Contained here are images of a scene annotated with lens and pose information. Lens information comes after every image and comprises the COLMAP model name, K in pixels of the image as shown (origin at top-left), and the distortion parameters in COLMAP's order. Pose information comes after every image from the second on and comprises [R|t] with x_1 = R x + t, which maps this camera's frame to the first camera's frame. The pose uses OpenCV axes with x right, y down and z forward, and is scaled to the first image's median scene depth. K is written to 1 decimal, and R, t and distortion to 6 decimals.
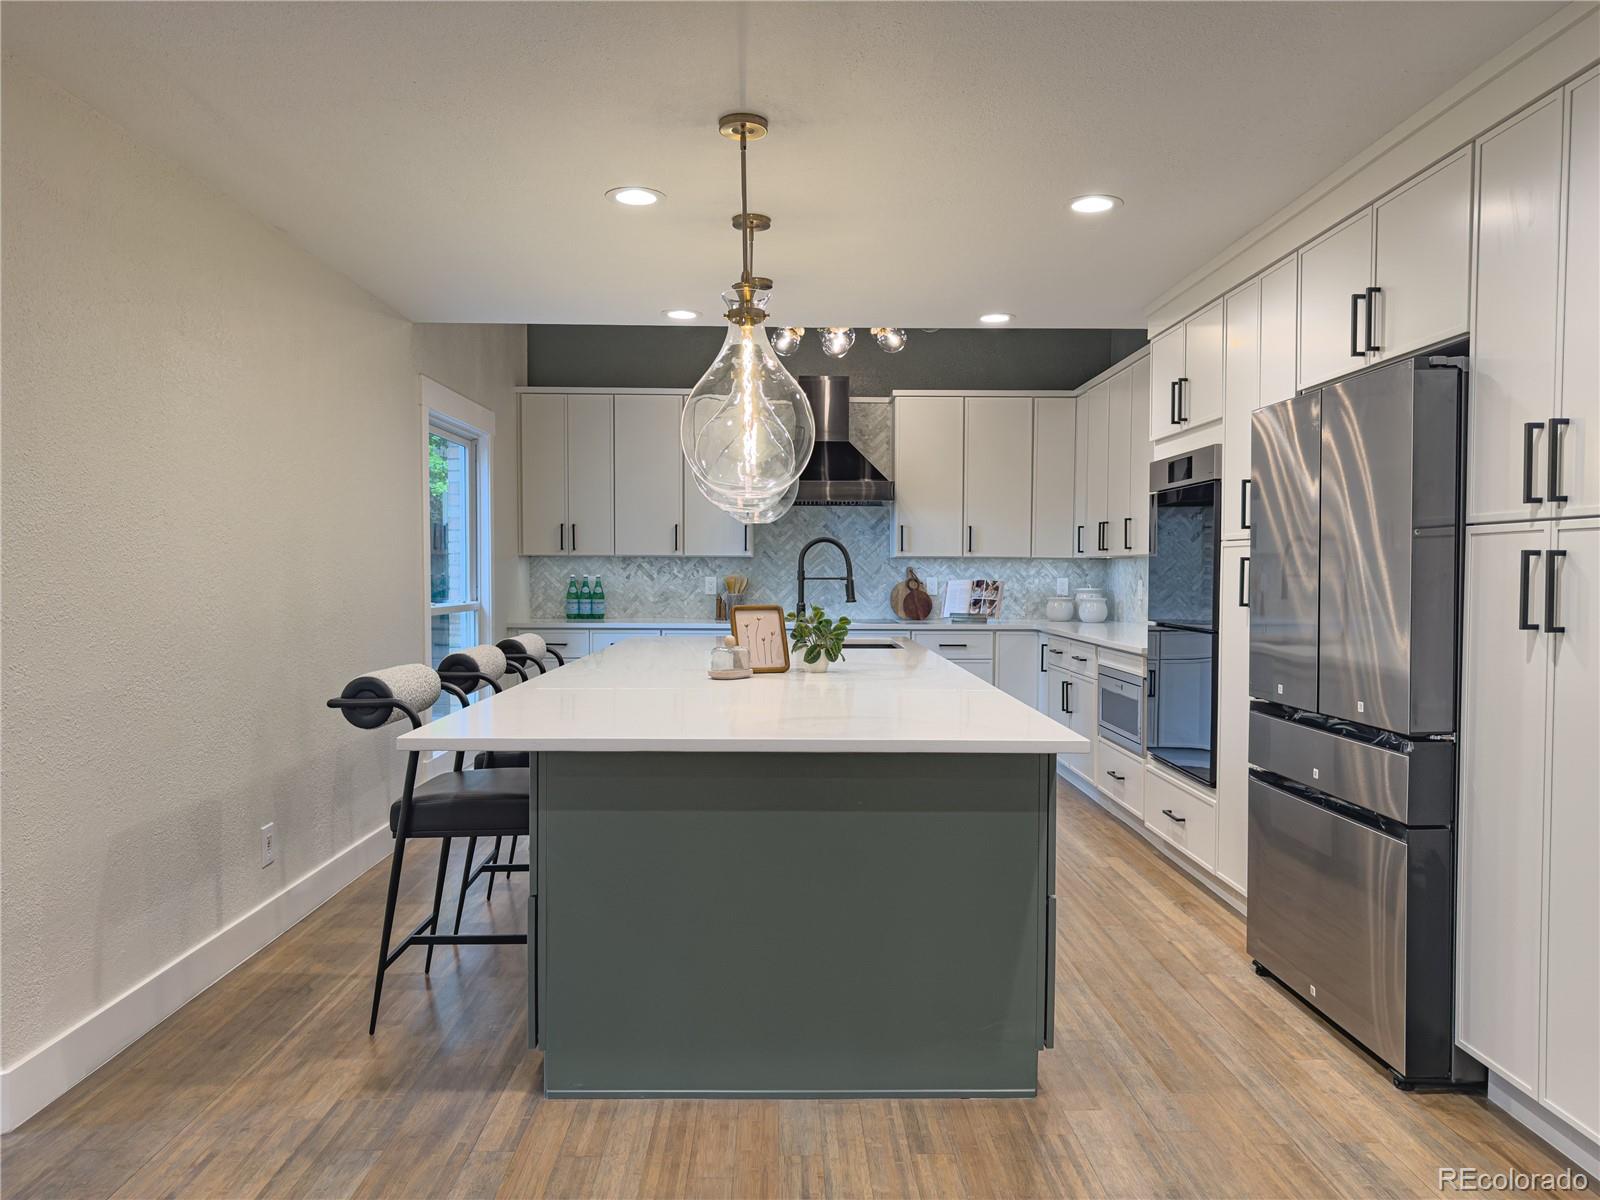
lens RADIAL K [[1142.6, 0, 800.7], [0, 1142.6, 600.1], [0, 0, 1]] dist [-0.010464, 0.009854]
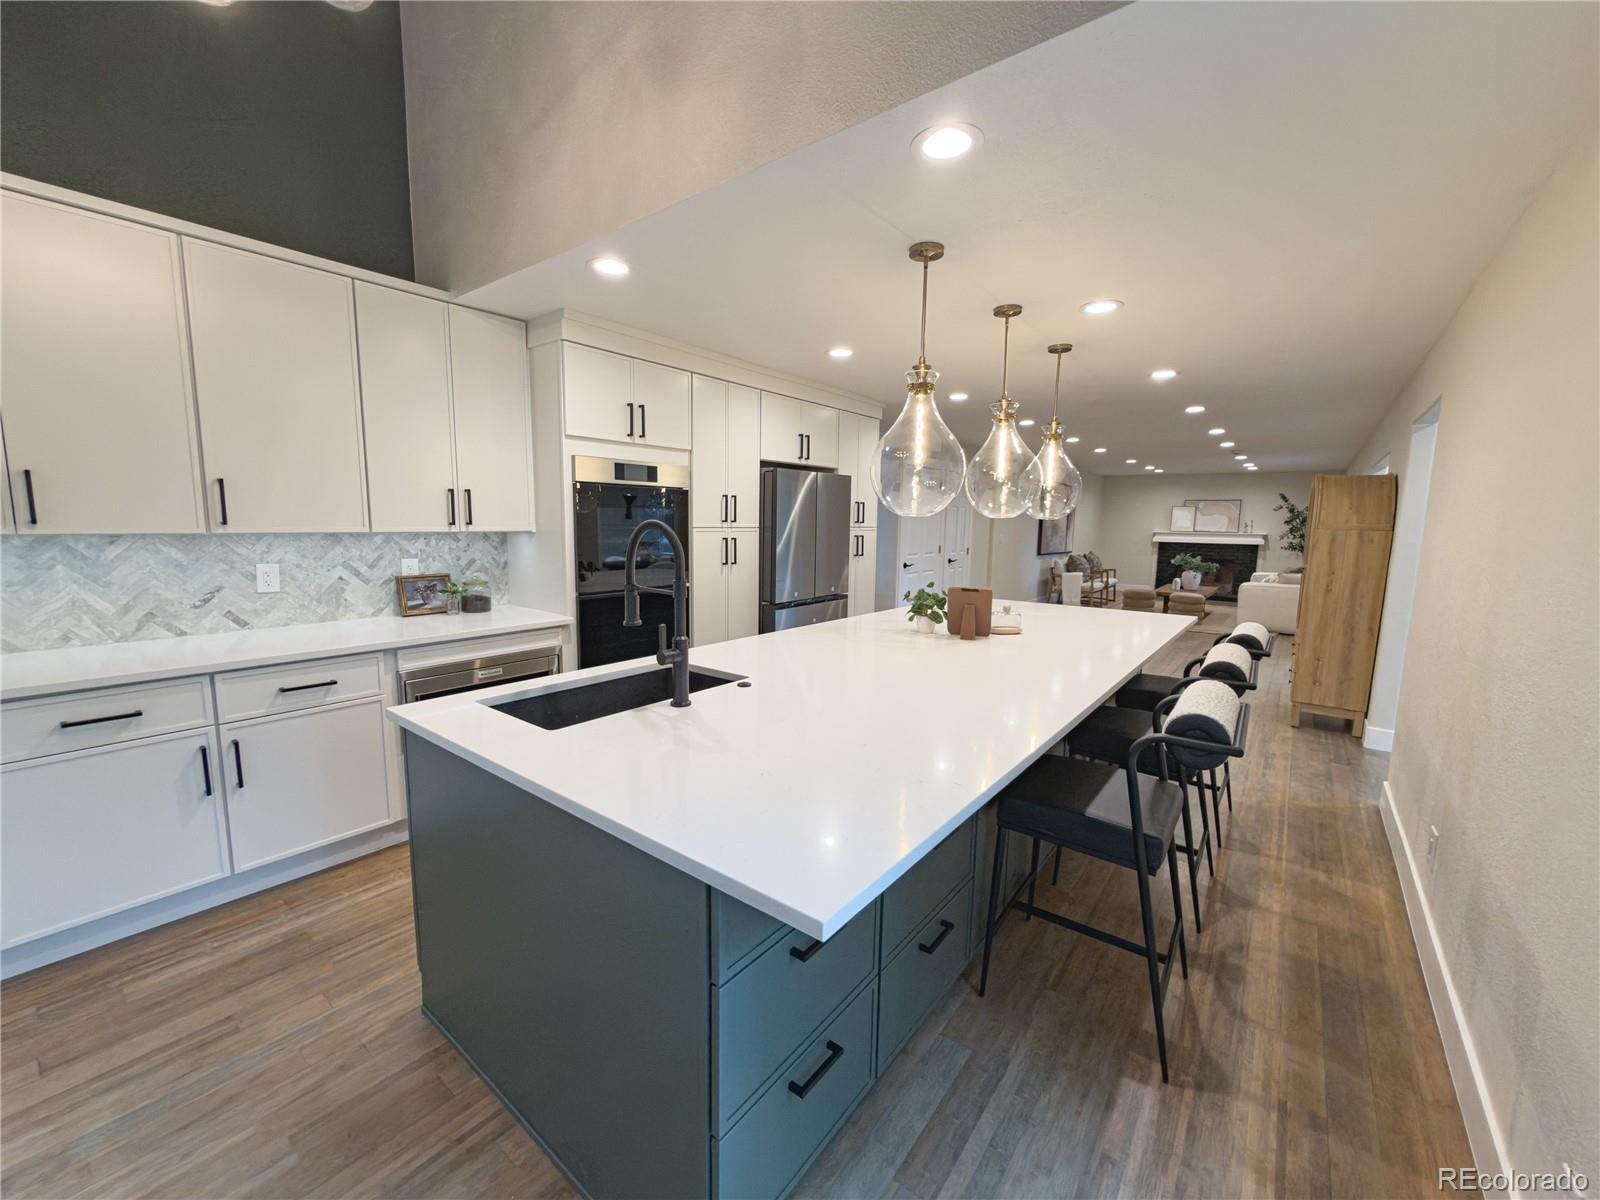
lens RADIAL K [[643.2, 0, 801.8], [0, 643.2, 598.2], [0, 0, 1]] dist [0.000936, -0.000030]
pose [[-0.779303, -0.090008, 0.620150, -0.185579], [0.000660, 0.989512, 0.144446, -0.047123], [-0.626647, 0.112977, -0.771070, 0.908396]]
